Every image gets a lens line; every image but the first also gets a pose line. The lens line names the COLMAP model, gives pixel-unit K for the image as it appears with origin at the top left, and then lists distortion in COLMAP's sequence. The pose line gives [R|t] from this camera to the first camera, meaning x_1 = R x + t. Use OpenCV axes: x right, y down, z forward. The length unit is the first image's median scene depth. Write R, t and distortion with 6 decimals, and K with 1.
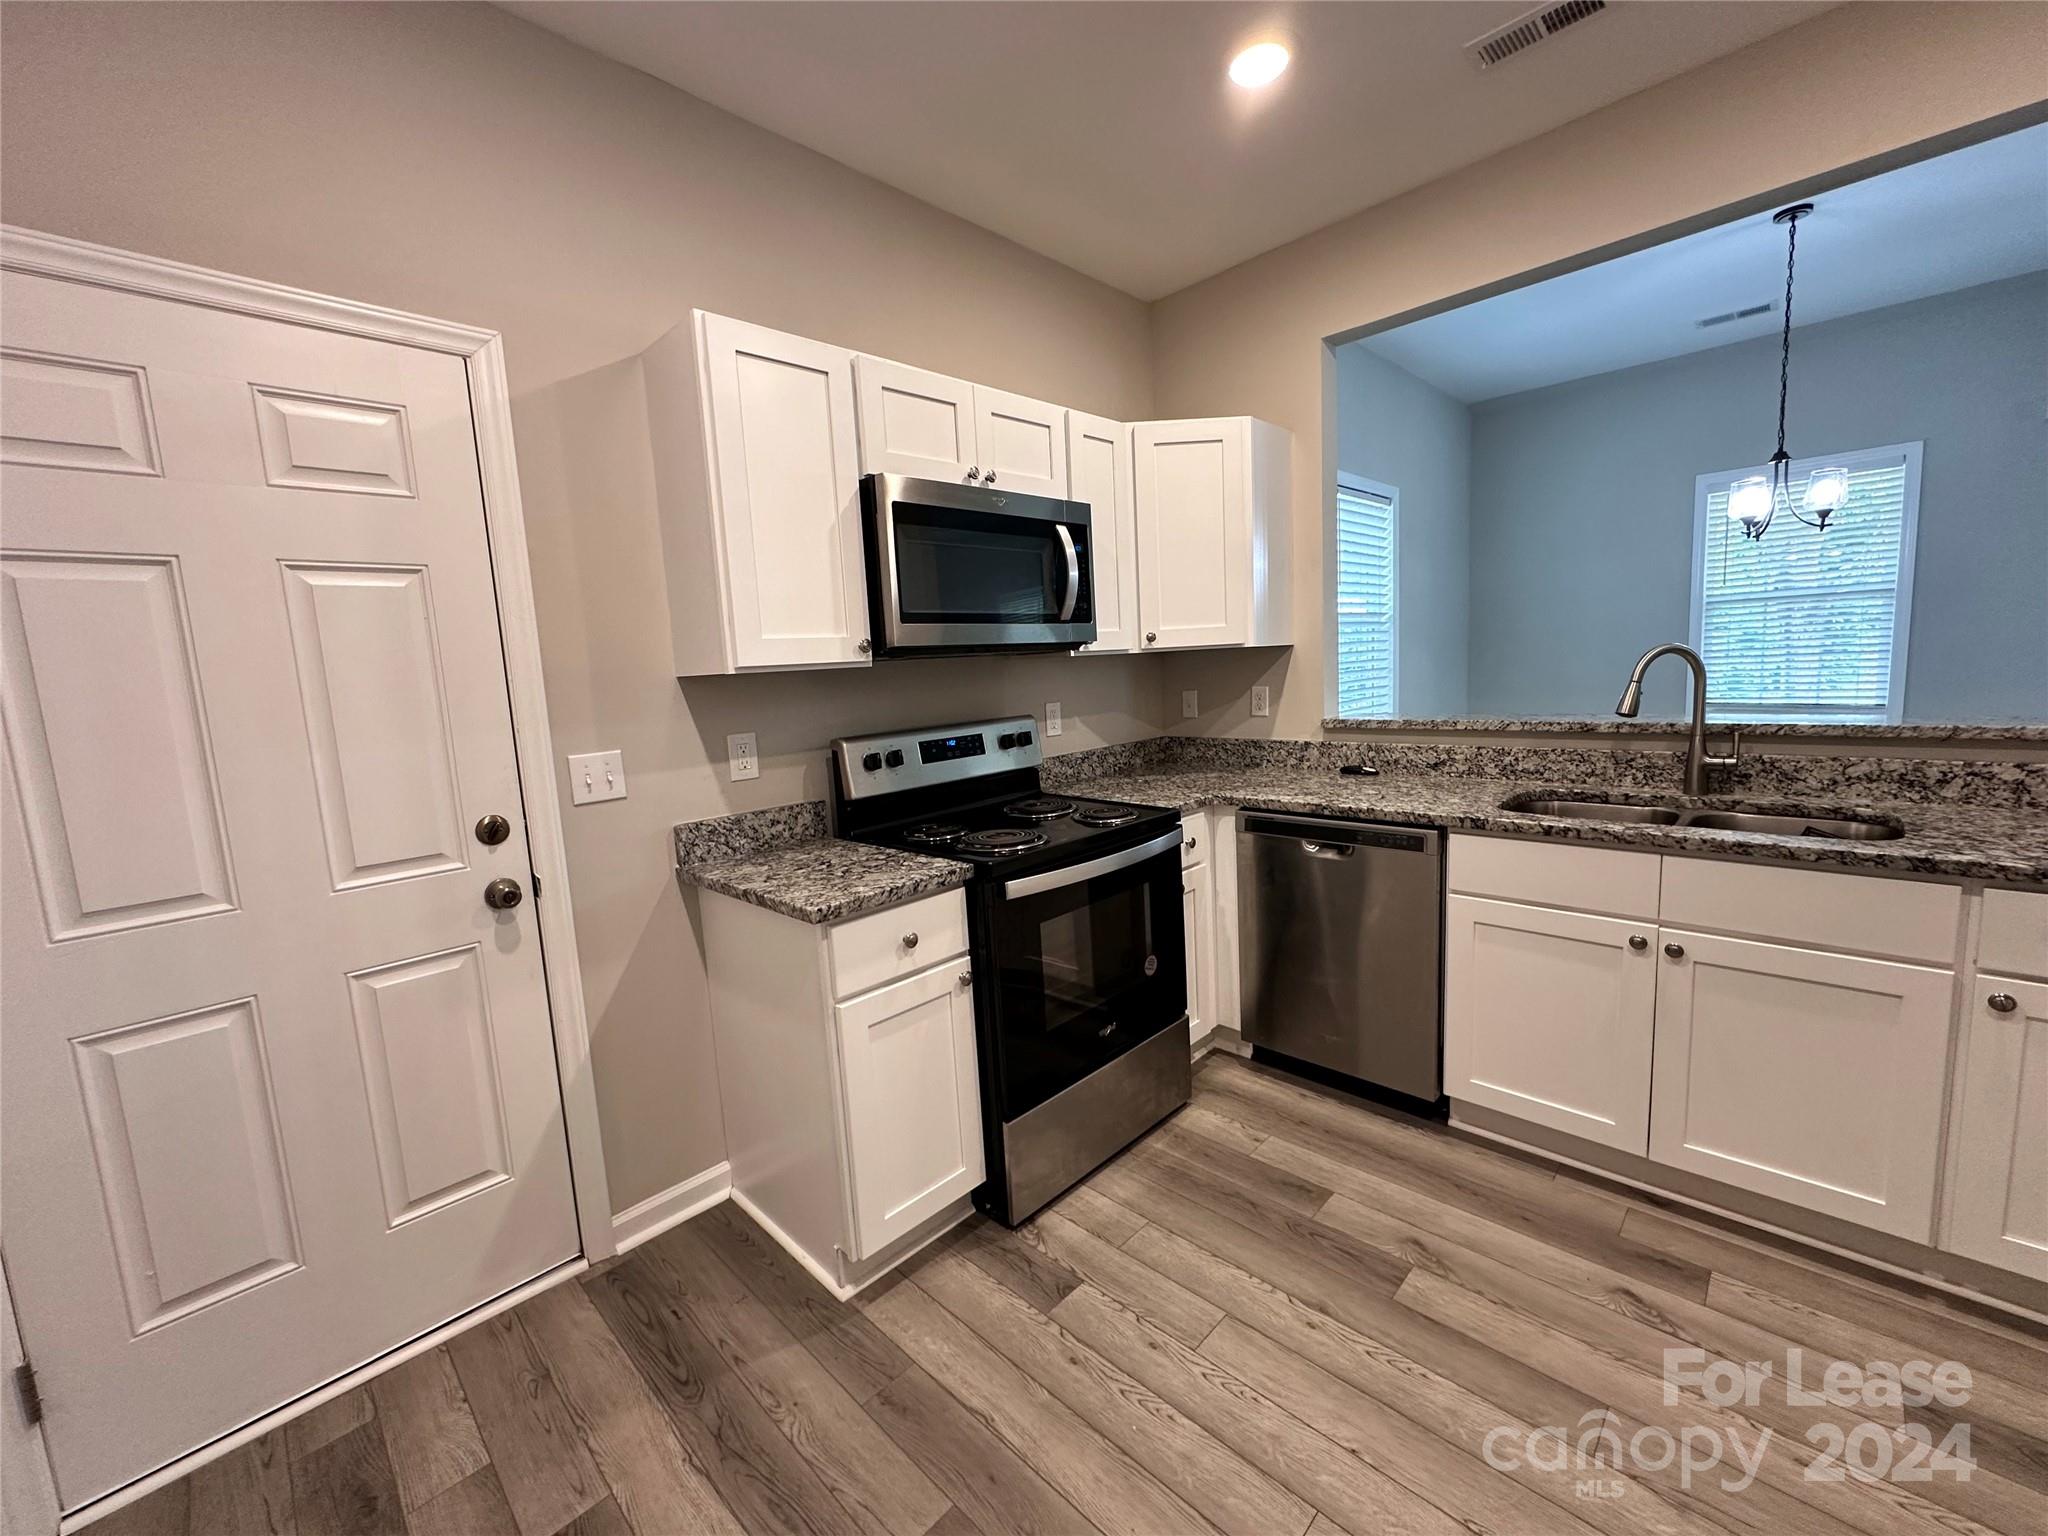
lens RADIAL K [[816.6, 0, 1023.5], [0, 816.6, 767.2], [0, 0, 1]] dist [-0.004891, 0.001220]
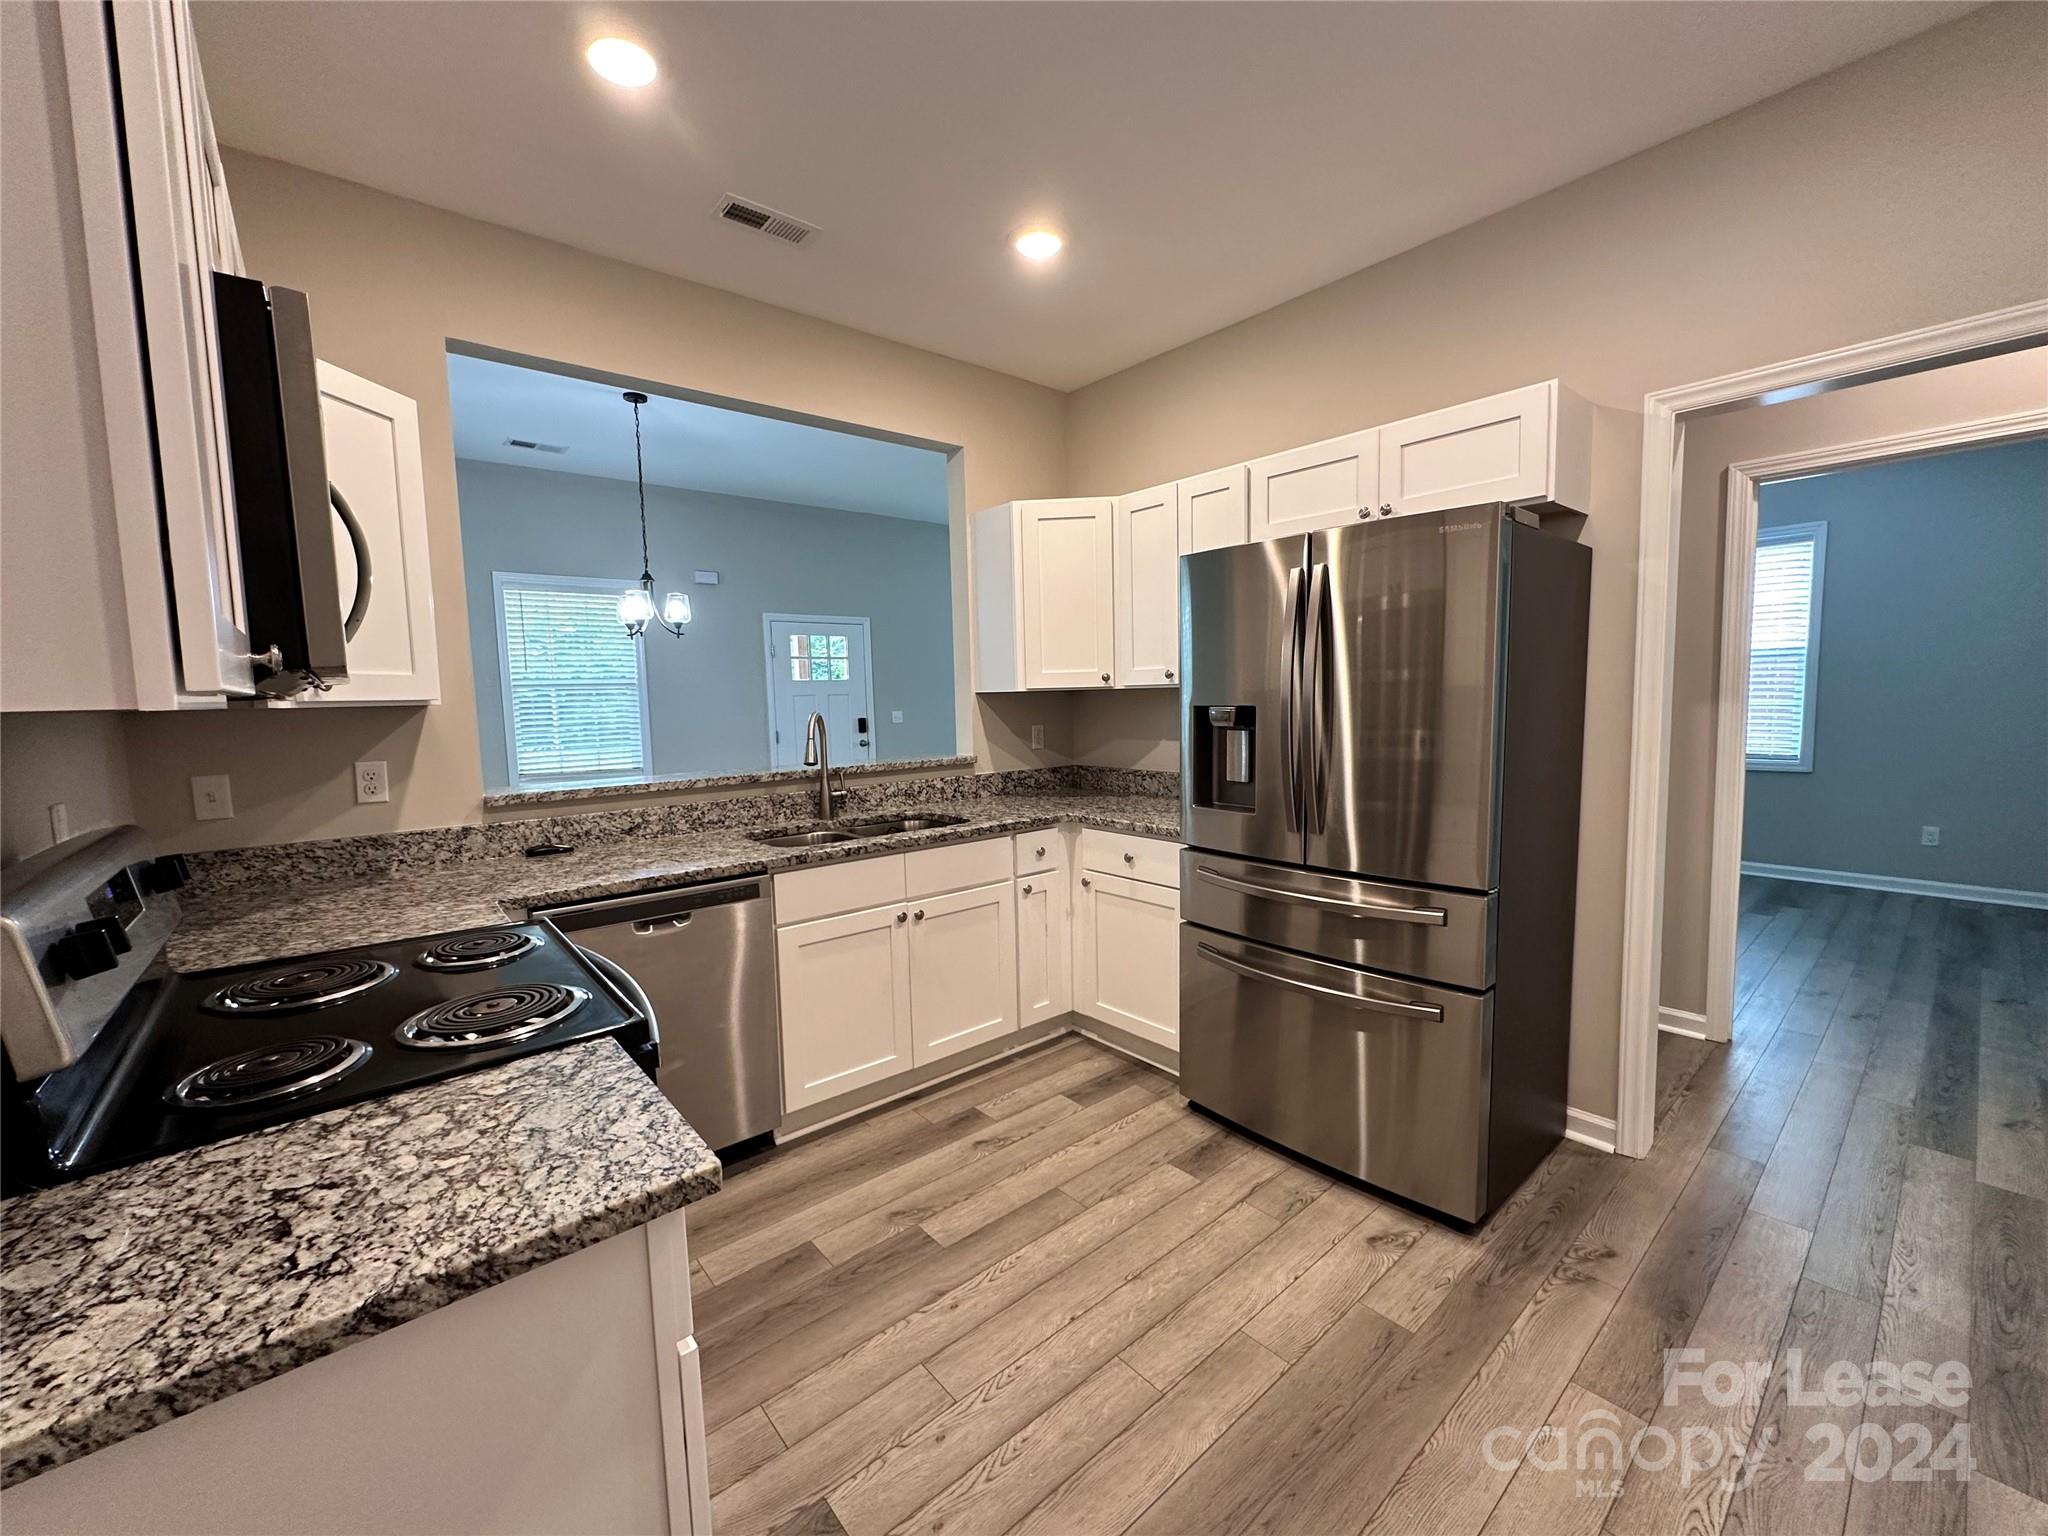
lens RADIAL K [[816.6, 0, 1023.2], [0, 816.6, 768.9], [0, 0, 1]] dist [-0.004891, 0.001220]
pose [[0.089509, -0.040040, 0.995181, -0.586518], [0.145278, 0.989030, 0.026726, -0.044753], [-0.985334, 0.142186, 0.094344, 0.575065]]
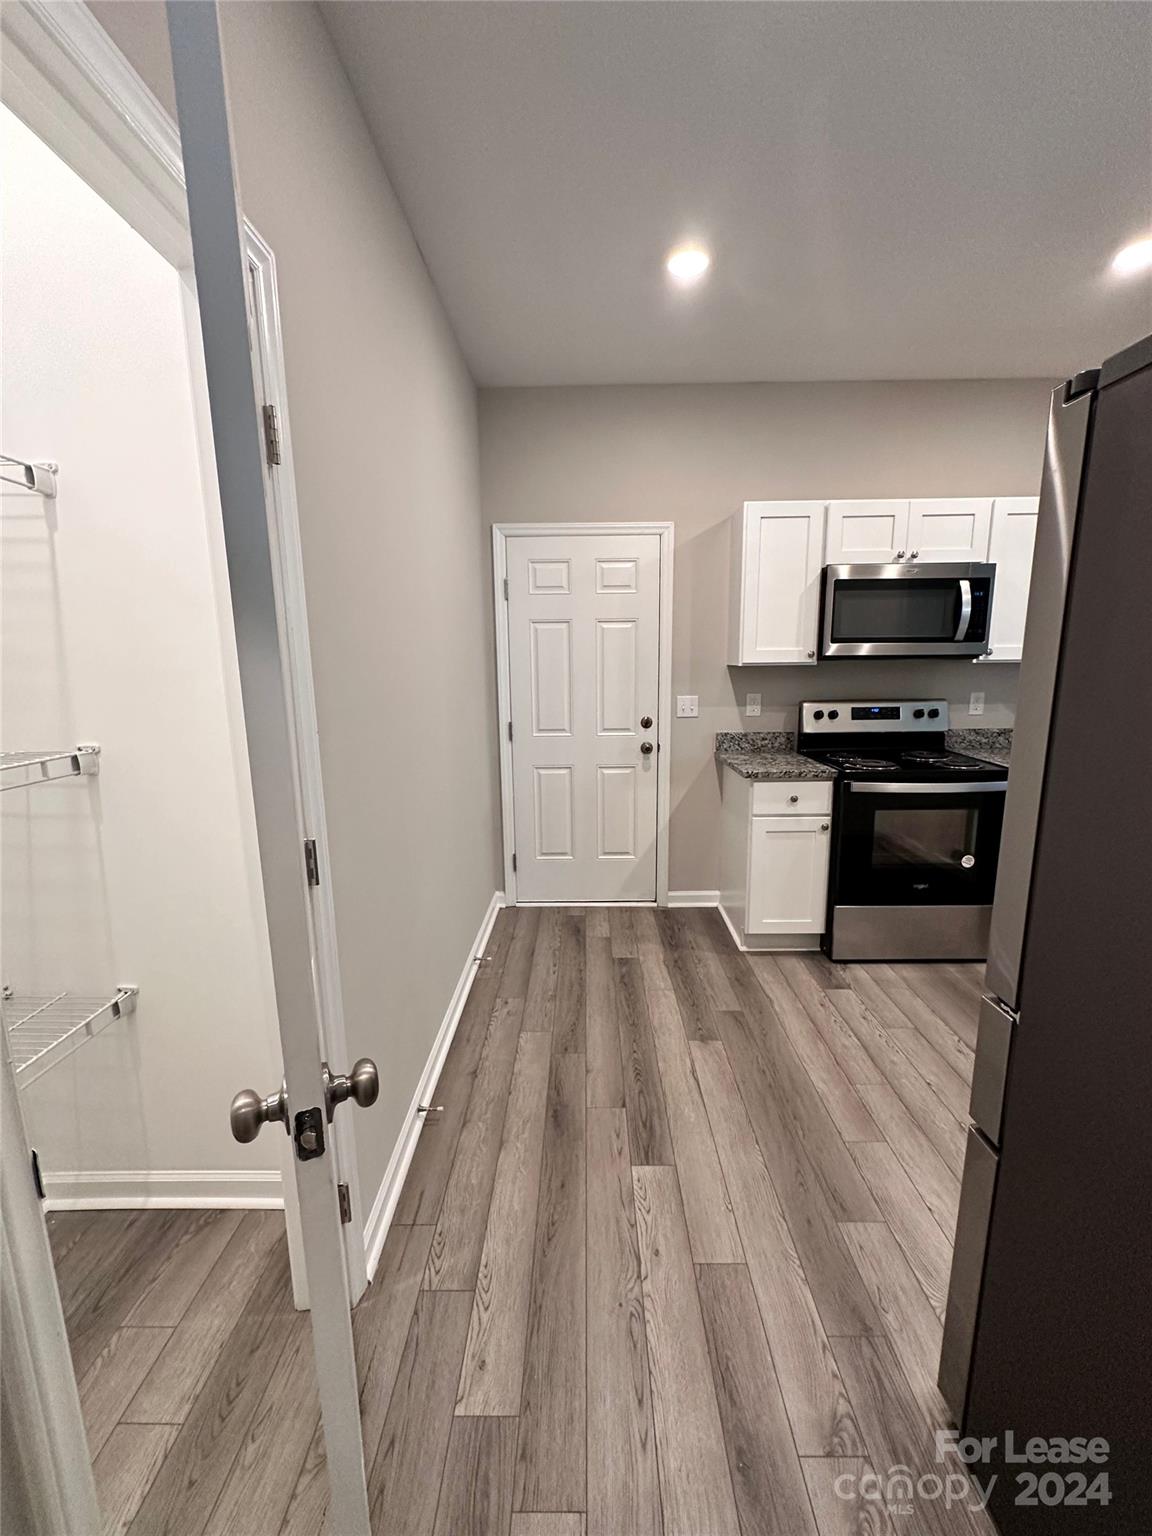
lens RADIAL K [[612.5, 0, 577.7], [0, 612.5, 769.8], [0, 0, 1]] dist [-0.004891, 0.001220]
pose [[0.692997, 0.173117, -0.699847, 0.496961], [-0.116076, 0.984869, 0.128680, 0.001250], [0.711534, -0.007940, 0.702607, -0.439925]]
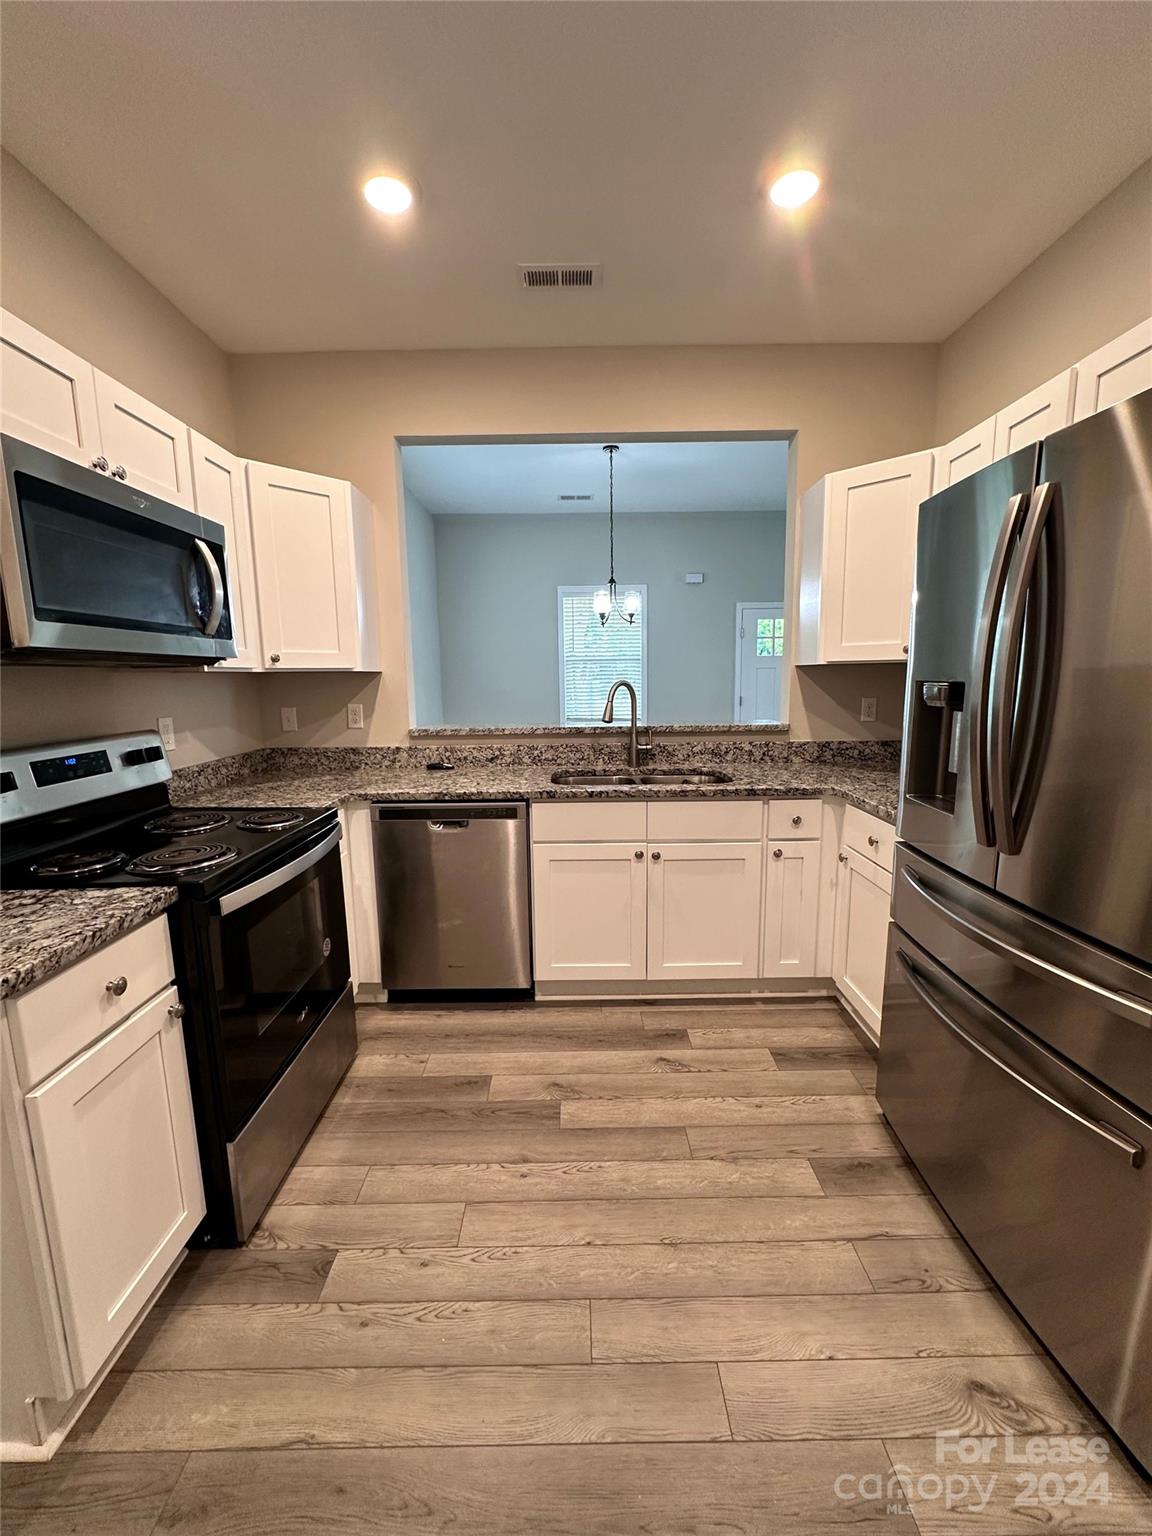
lens RADIAL K [[612.5, 0, 576.8], [0, 612.5, 769.2], [0, 0, 1]] dist [-0.004891, 0.001220]
pose [[0.707437, -0.063359, 0.703931, -0.206877], [0.065458, 0.997567, 0.024004, -0.001469], [-0.703738, 0.029097, 0.709863, 0.167688]]
